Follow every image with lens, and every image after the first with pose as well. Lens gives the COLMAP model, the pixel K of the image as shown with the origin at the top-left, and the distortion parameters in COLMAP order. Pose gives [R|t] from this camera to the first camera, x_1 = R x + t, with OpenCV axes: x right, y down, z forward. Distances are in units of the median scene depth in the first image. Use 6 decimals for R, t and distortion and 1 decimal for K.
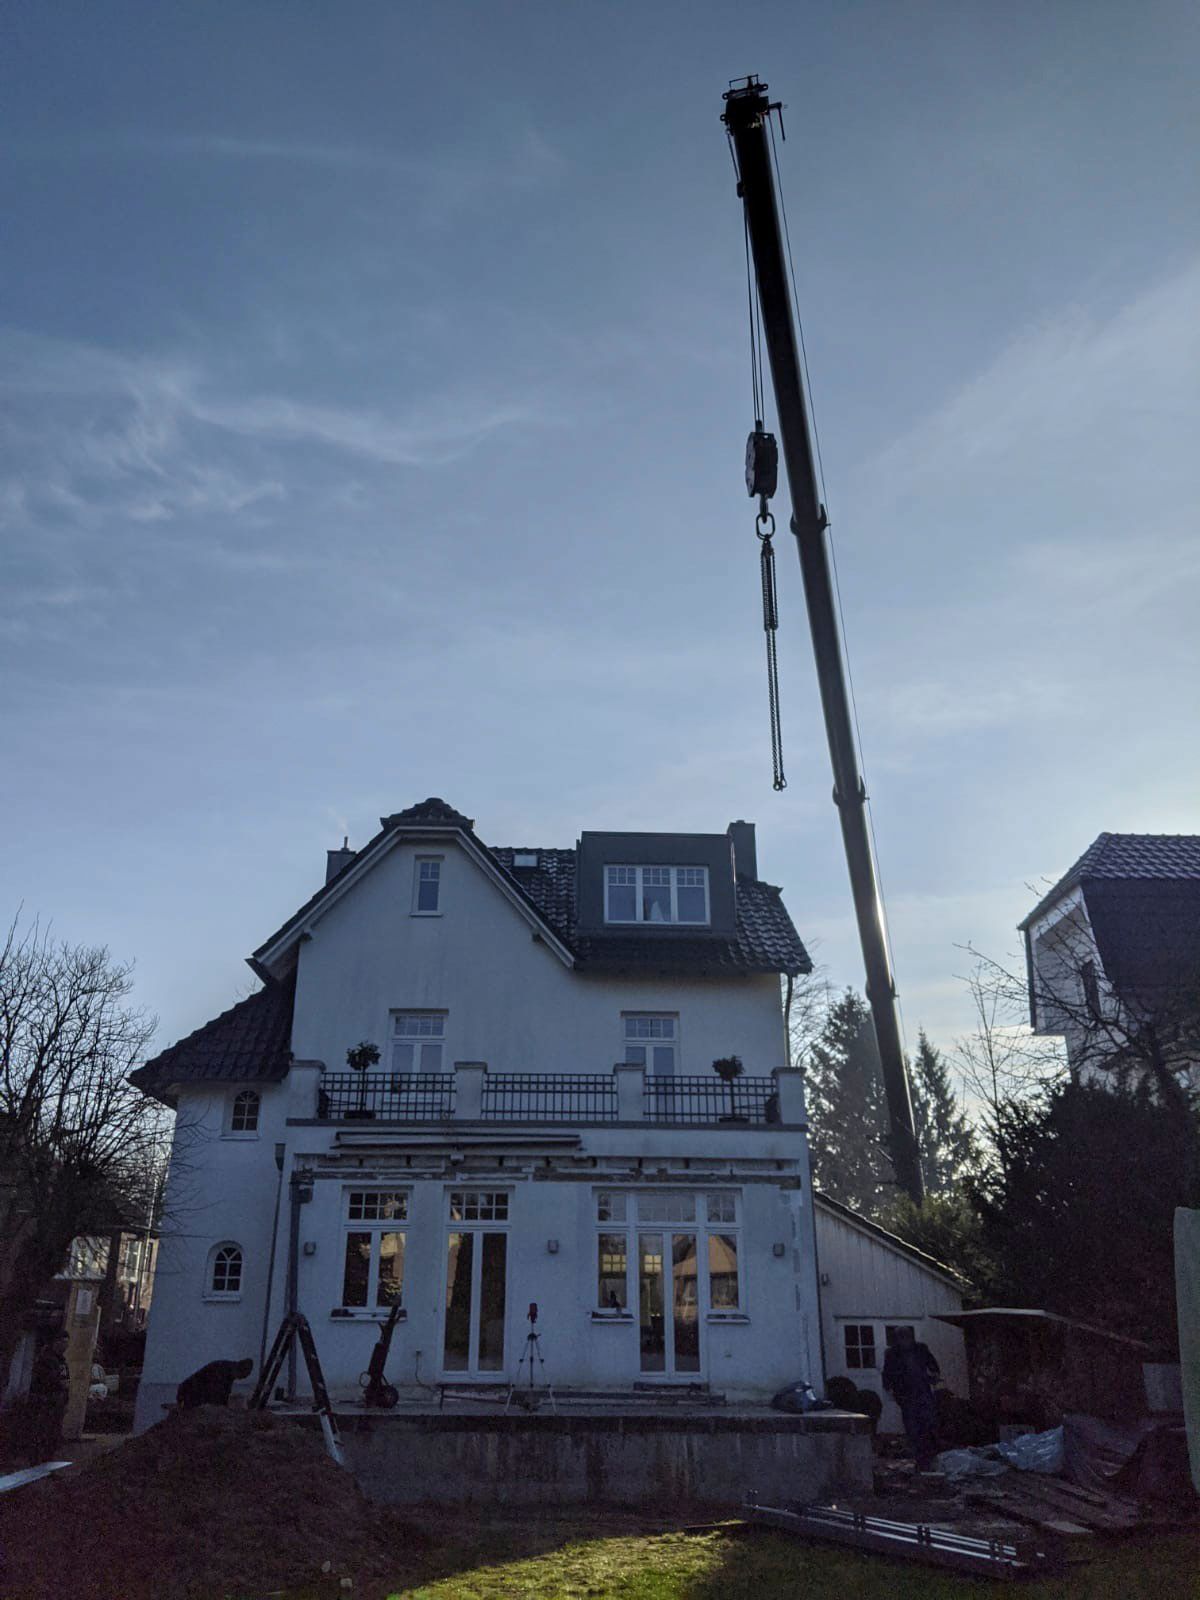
lens RADIAL K [[1213.2, 0, 600.0], [0, 1213.2, 800.0], [0, 0, 1]] dist [0.175419, -0.454941]
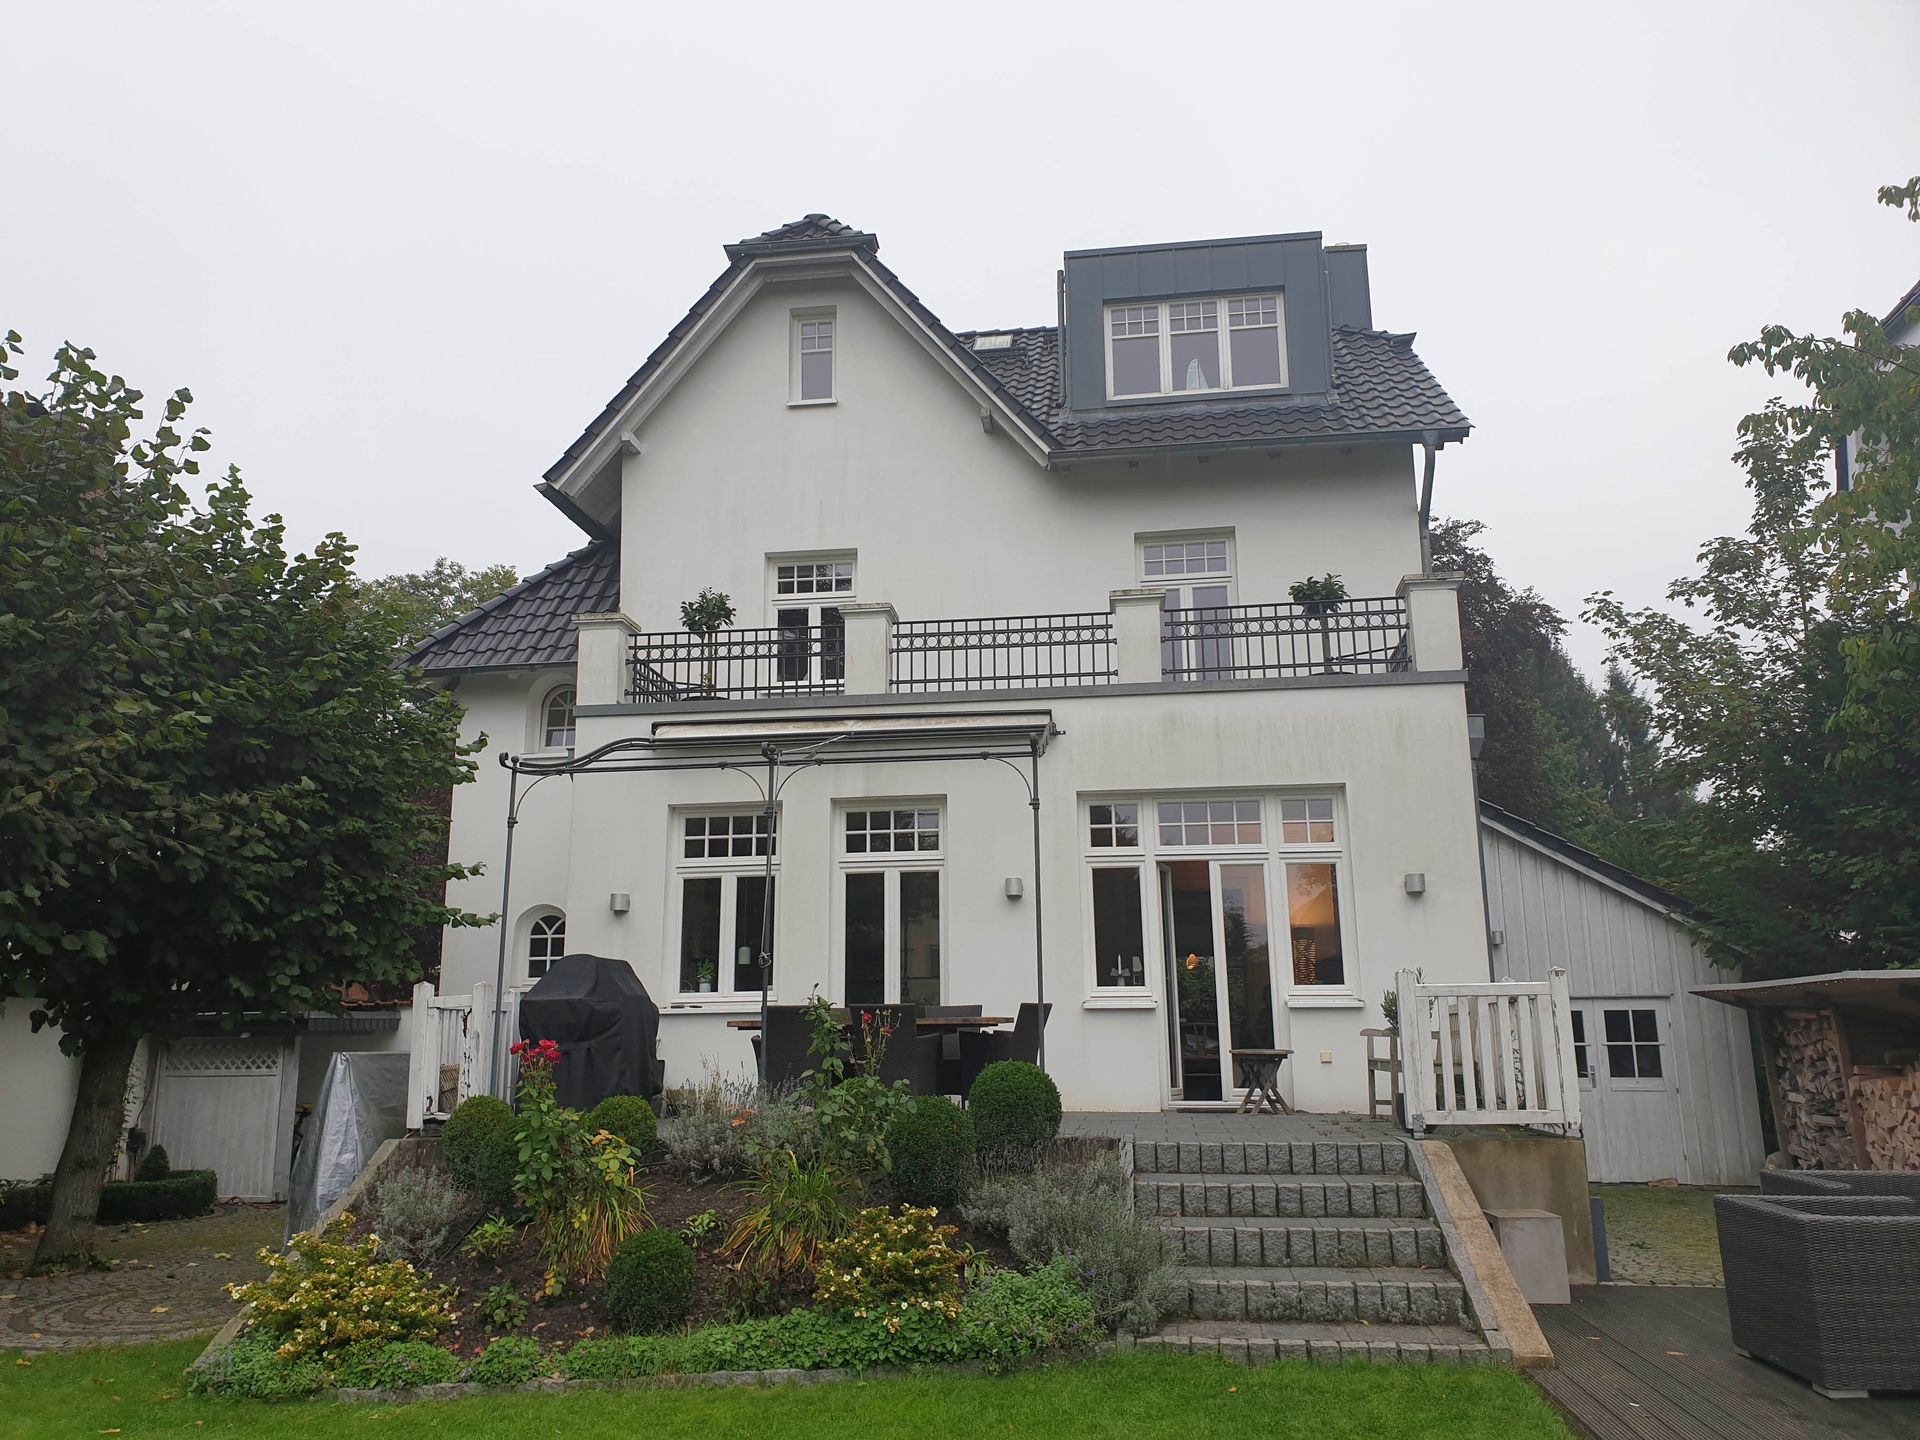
lens RADIAL K [[1455.9, 0, 960.0], [0, 1455.9, 720.0], [0, 0, 1]] dist [0.175419, -0.454941]
pose [[0.986583, -0.046766, -0.156416, 0.040311], [0.076053, 0.979438, 0.186861, 0.121949], [0.144461, -0.196250, 0.969854, 0.270528]]
